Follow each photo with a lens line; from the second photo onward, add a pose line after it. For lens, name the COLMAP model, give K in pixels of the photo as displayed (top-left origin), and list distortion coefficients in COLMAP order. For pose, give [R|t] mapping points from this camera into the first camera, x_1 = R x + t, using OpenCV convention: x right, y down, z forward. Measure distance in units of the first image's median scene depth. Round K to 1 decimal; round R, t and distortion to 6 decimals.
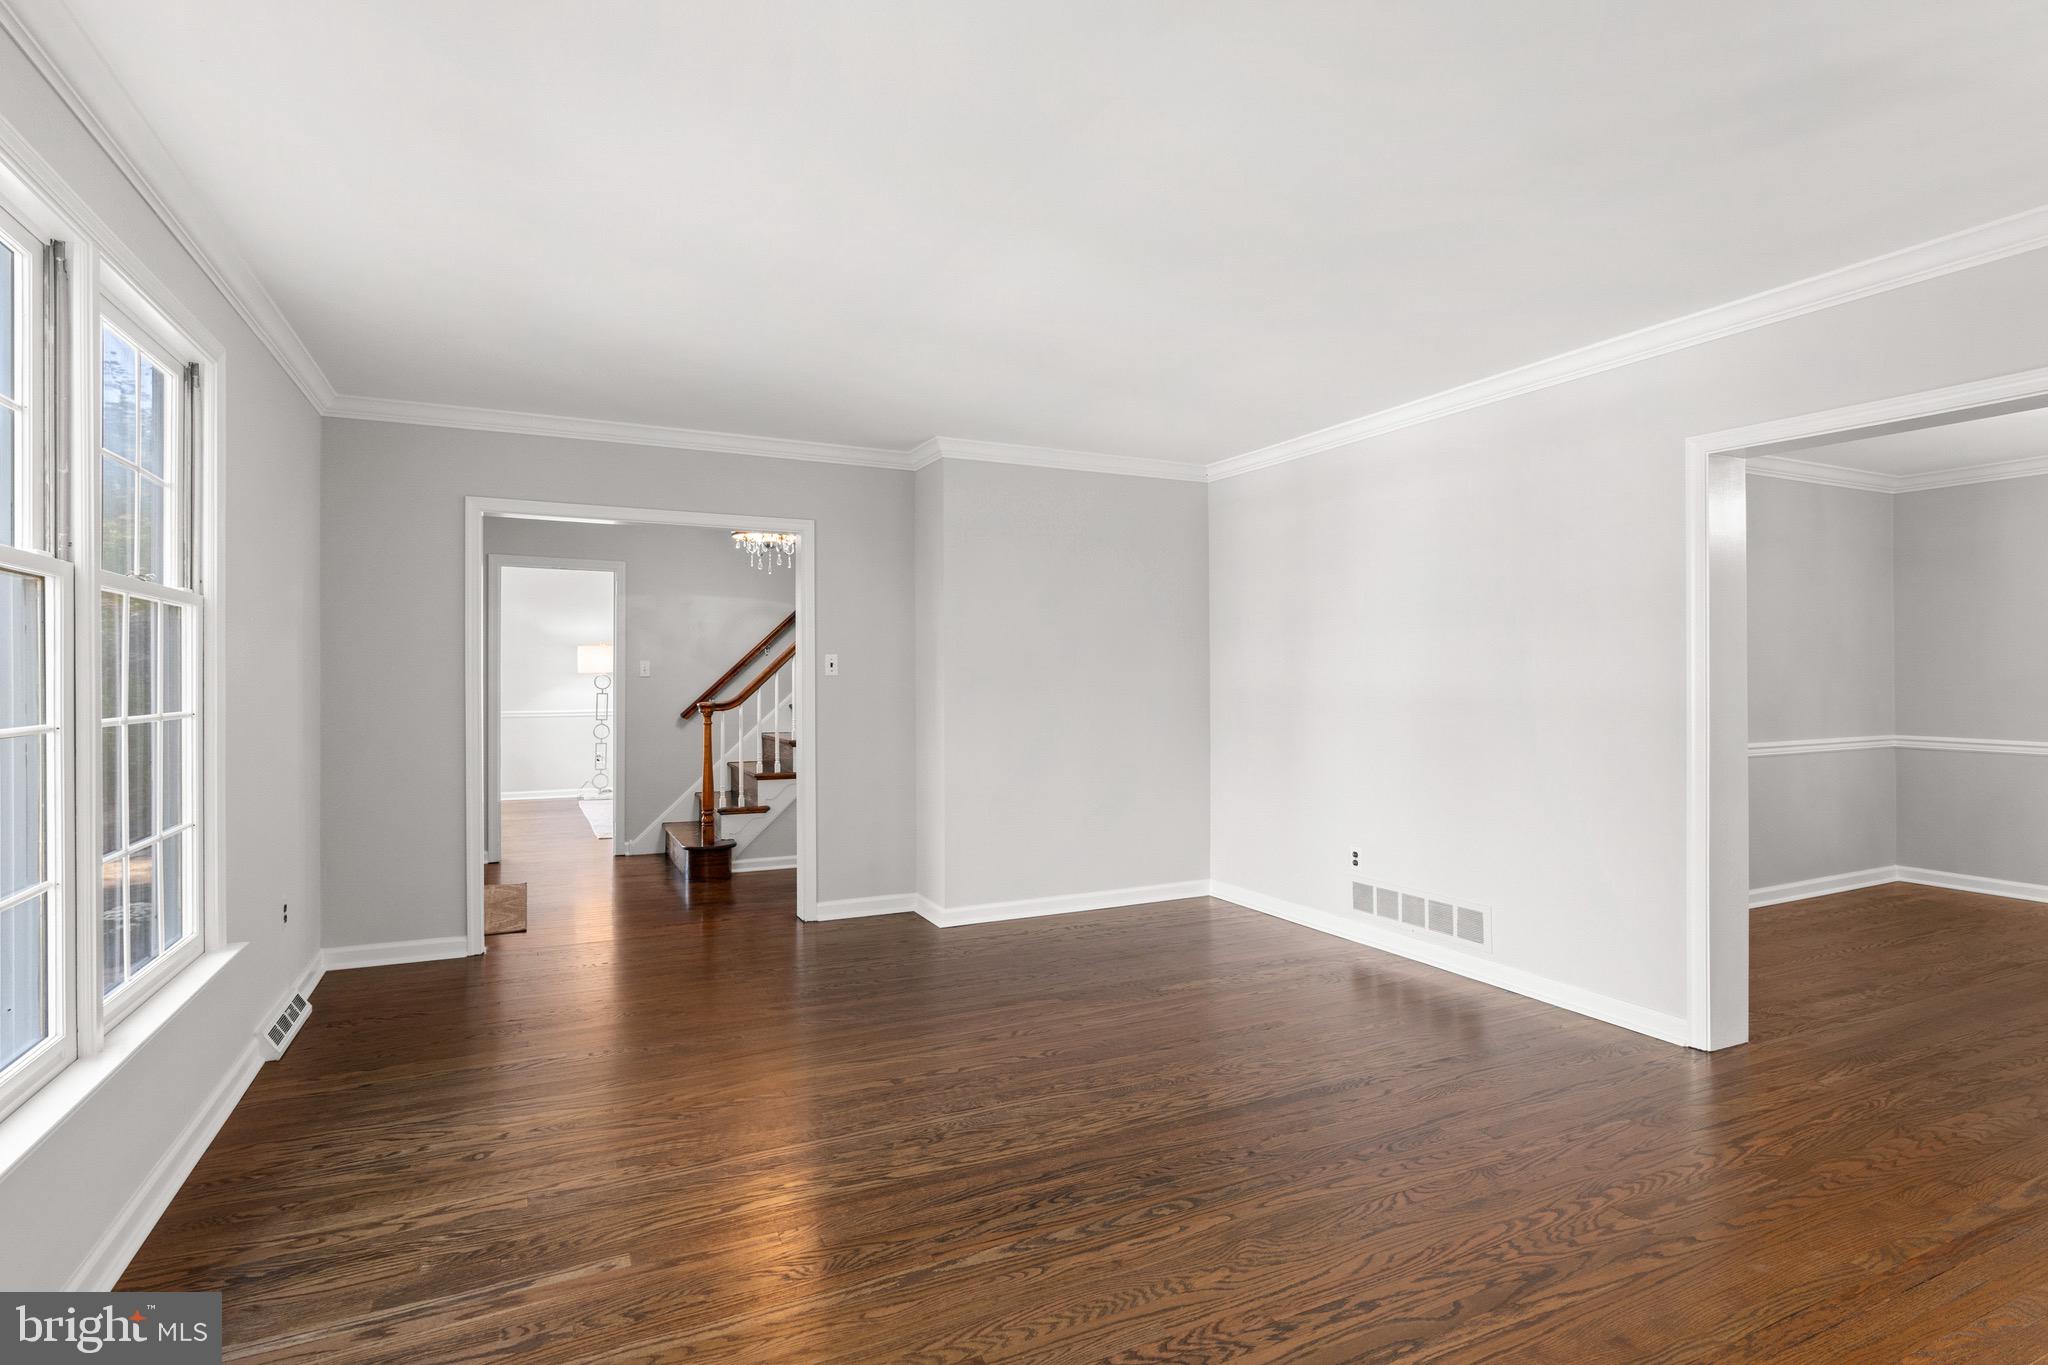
lens RADIAL K [[1008.0, 0, 1024.0], [0, 1008.0, 682.5], [0, 0, 1]] dist [-0.005571, -0.000192]
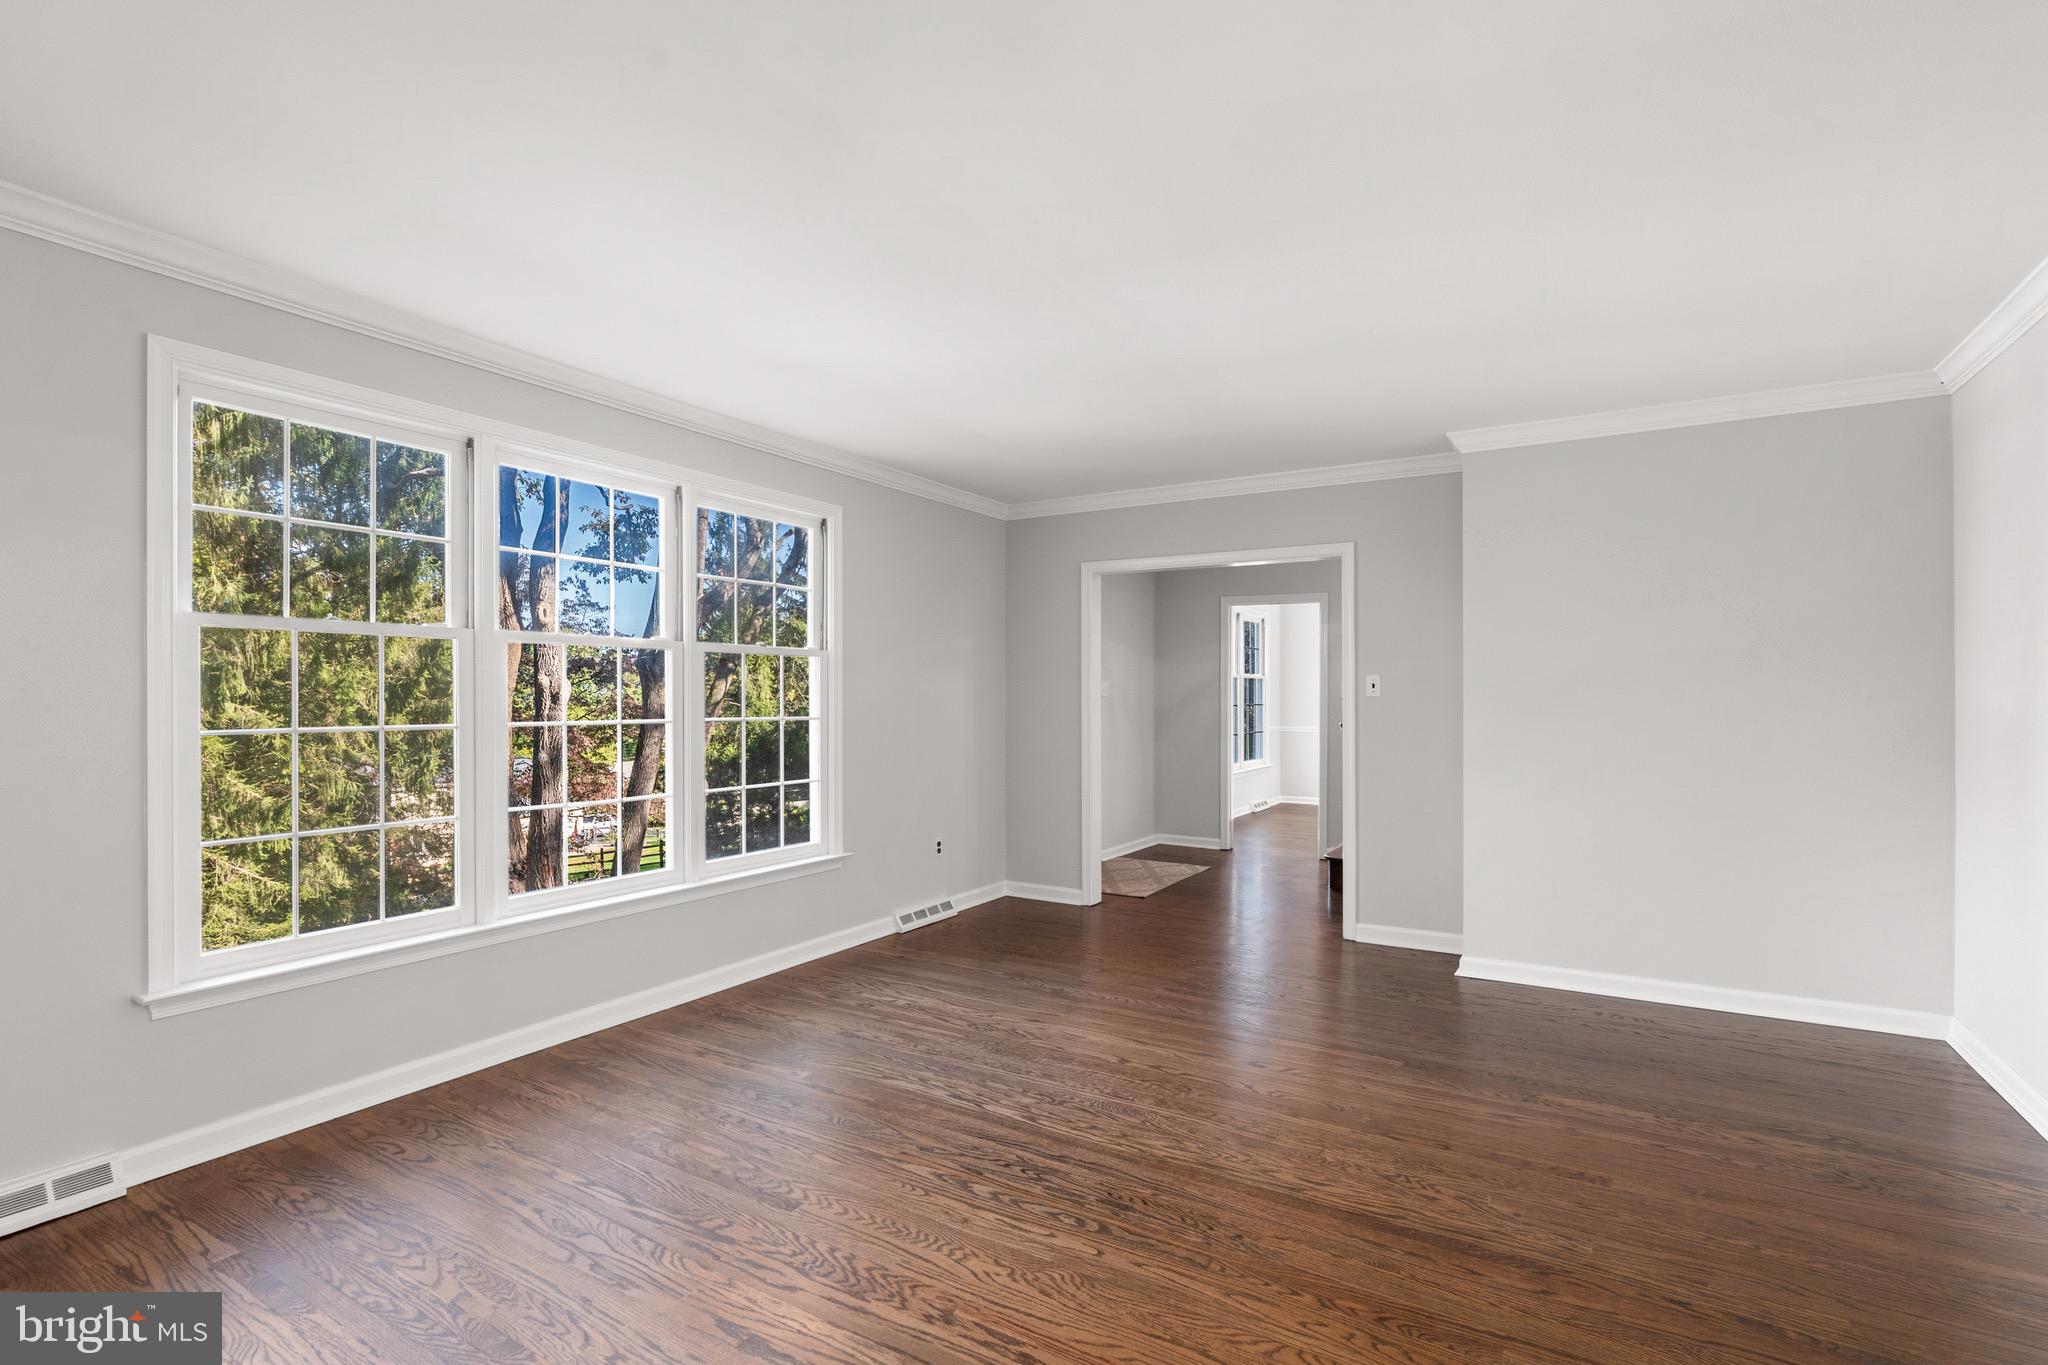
lens RADIAL K [[978.4, 0, 1017.6], [0, 978.4, 704.3], [0, 0, 1]] dist [-0.002923, 0.000478]
pose [[0.542641, 0.008282, -0.839924, 0.873190], [-0.007153, 0.999961, 0.005239, -0.003499], [0.839934, 0.003165, 0.542679, 0.385348]]
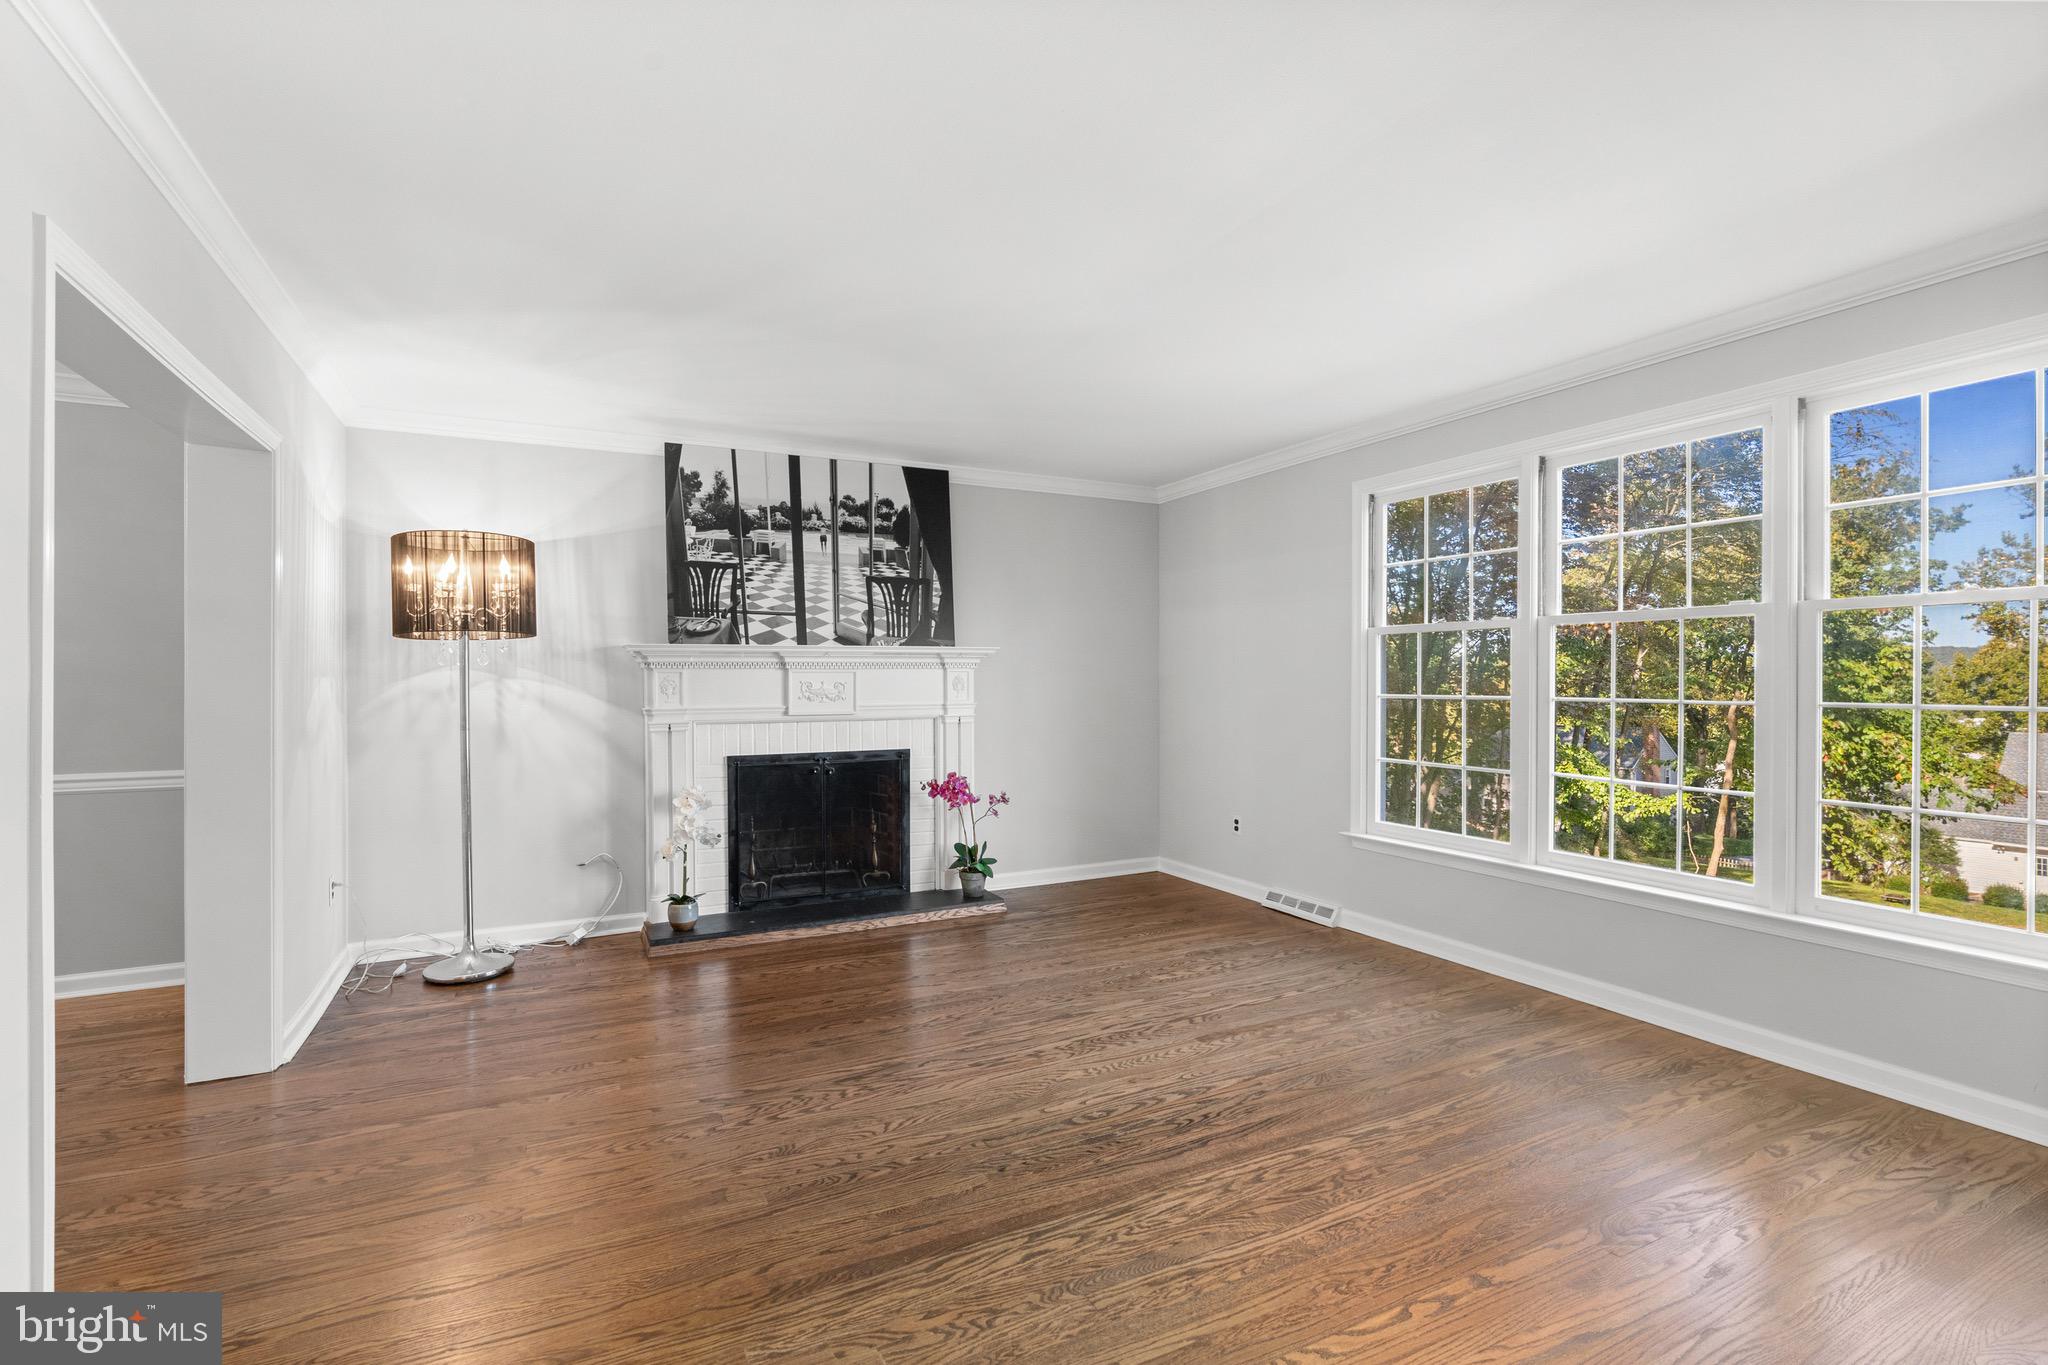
lens RADIAL K [[934.0, 0, 1013.4], [0, 934.0, 675.6], [0, 0, 1]] dist [-0.004172, 0.000553]
pose [[-0.999964, 0.007191, -0.004392, 0.224078], [0.007174, 0.999967, 0.003740, -0.011833], [0.004419, 0.003708, -0.999983, 1.976127]]
